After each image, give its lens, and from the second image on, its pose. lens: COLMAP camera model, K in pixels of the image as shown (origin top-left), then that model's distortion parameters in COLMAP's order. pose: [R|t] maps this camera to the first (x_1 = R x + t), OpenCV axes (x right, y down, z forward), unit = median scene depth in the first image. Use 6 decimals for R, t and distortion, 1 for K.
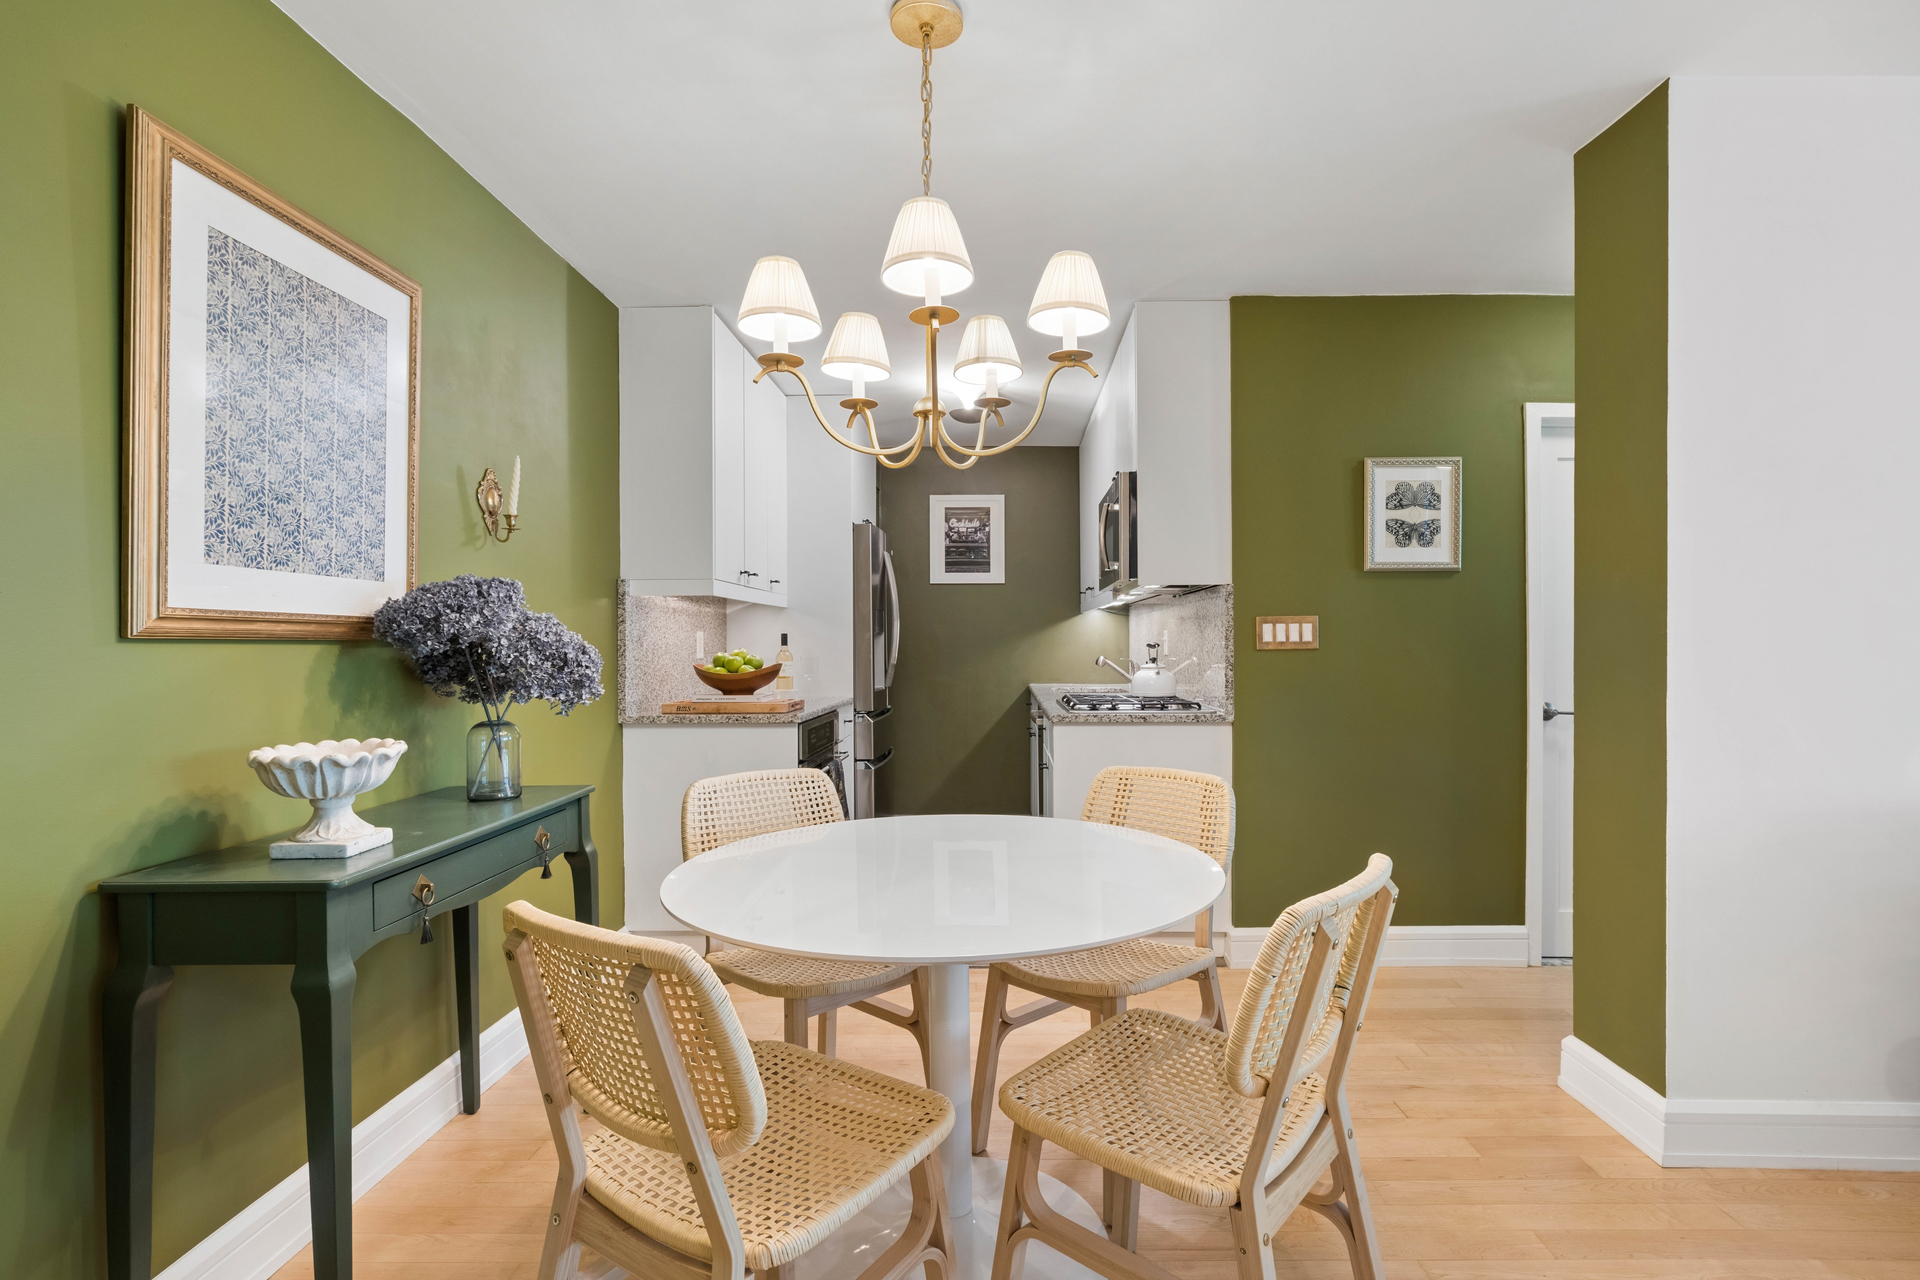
lens RADIAL K [[910.4, 0, 1008.8], [0, 910.4, 649.5], [0, 0, 1]] dist [-0.008193, -0.000798]
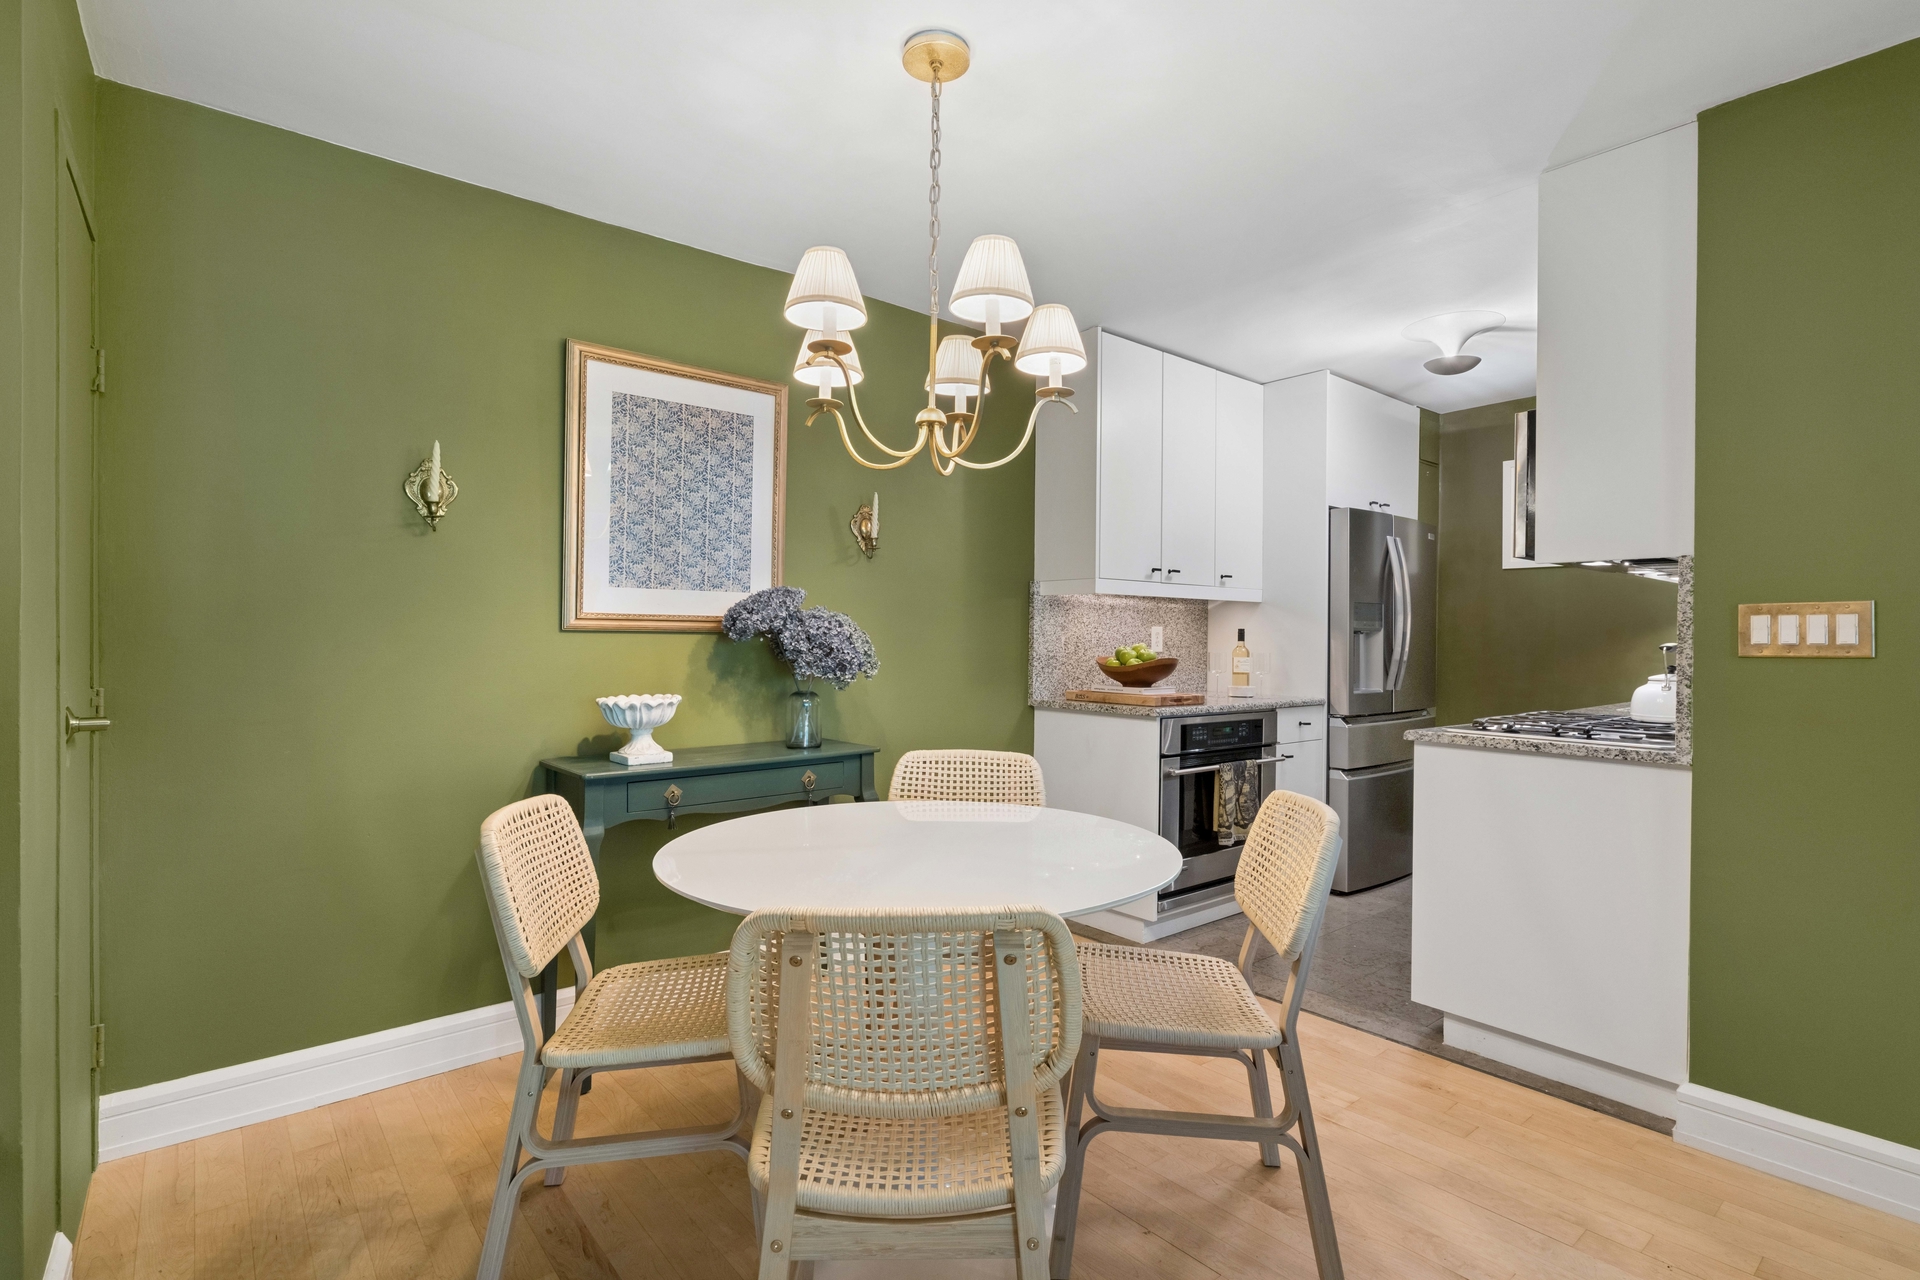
lens RADIAL K [[910.4, 0, 969.0], [0, 910.4, 634.8], [0, 0, 1]] dist [-0.008193, -0.000798]
pose [[0.648390, 0.007710, -0.761270, 0.385884], [-0.015845, 0.999869, -0.003368, -0.003833], [0.761144, 0.014246, 0.648427, 0.173686]]
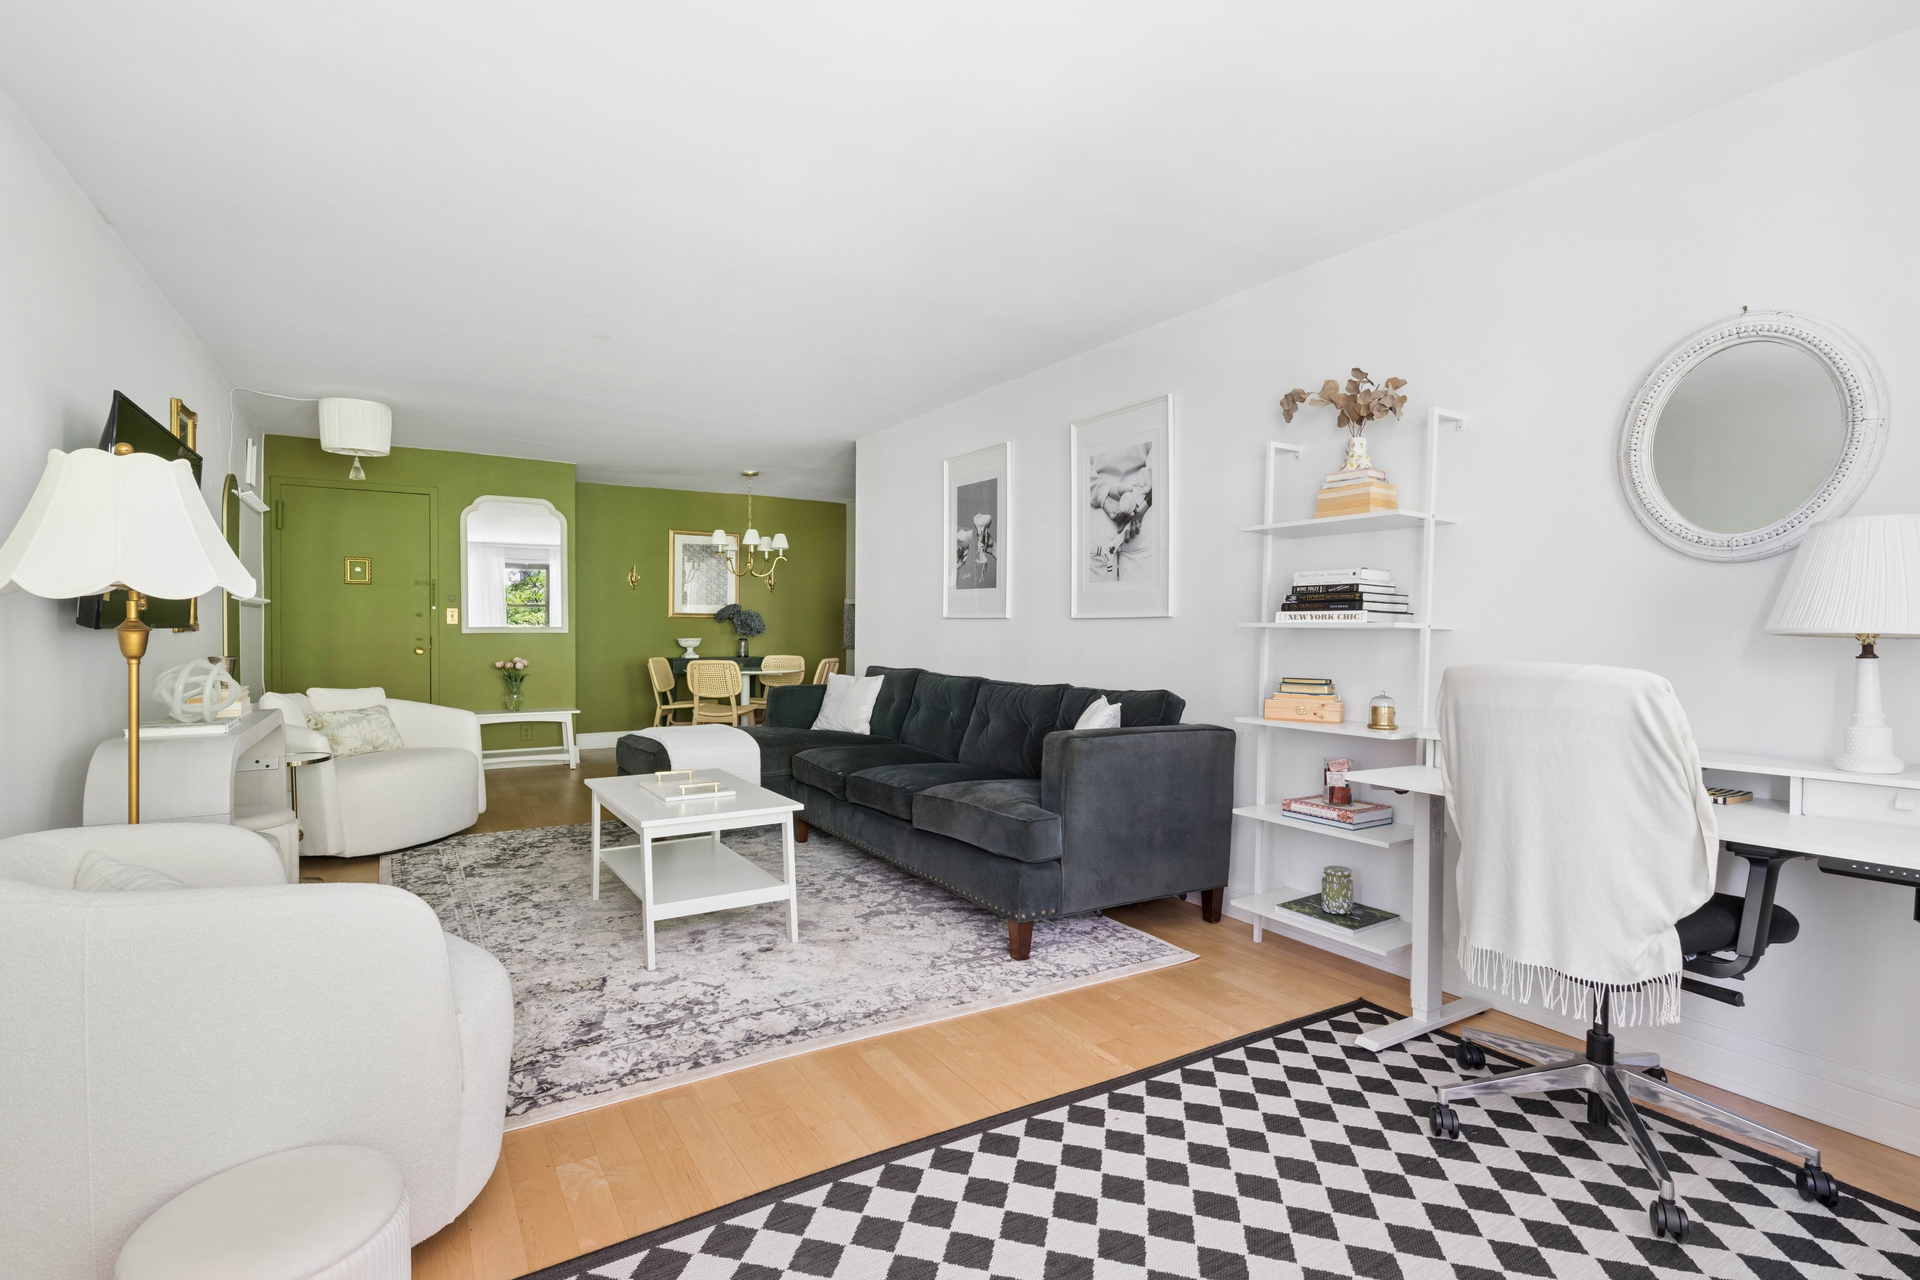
lens RADIAL K [[910.4, 0, 957.7], [0, 910.4, 639.4], [0, 0, 1]] dist [-0.008193, -0.000798]
pose [[0.531324, 0.017263, -0.846993, 2.017802], [-0.003893, 0.999832, 0.017937, 0.000503], [0.847159, -0.006233, 0.531302, -0.219390]]
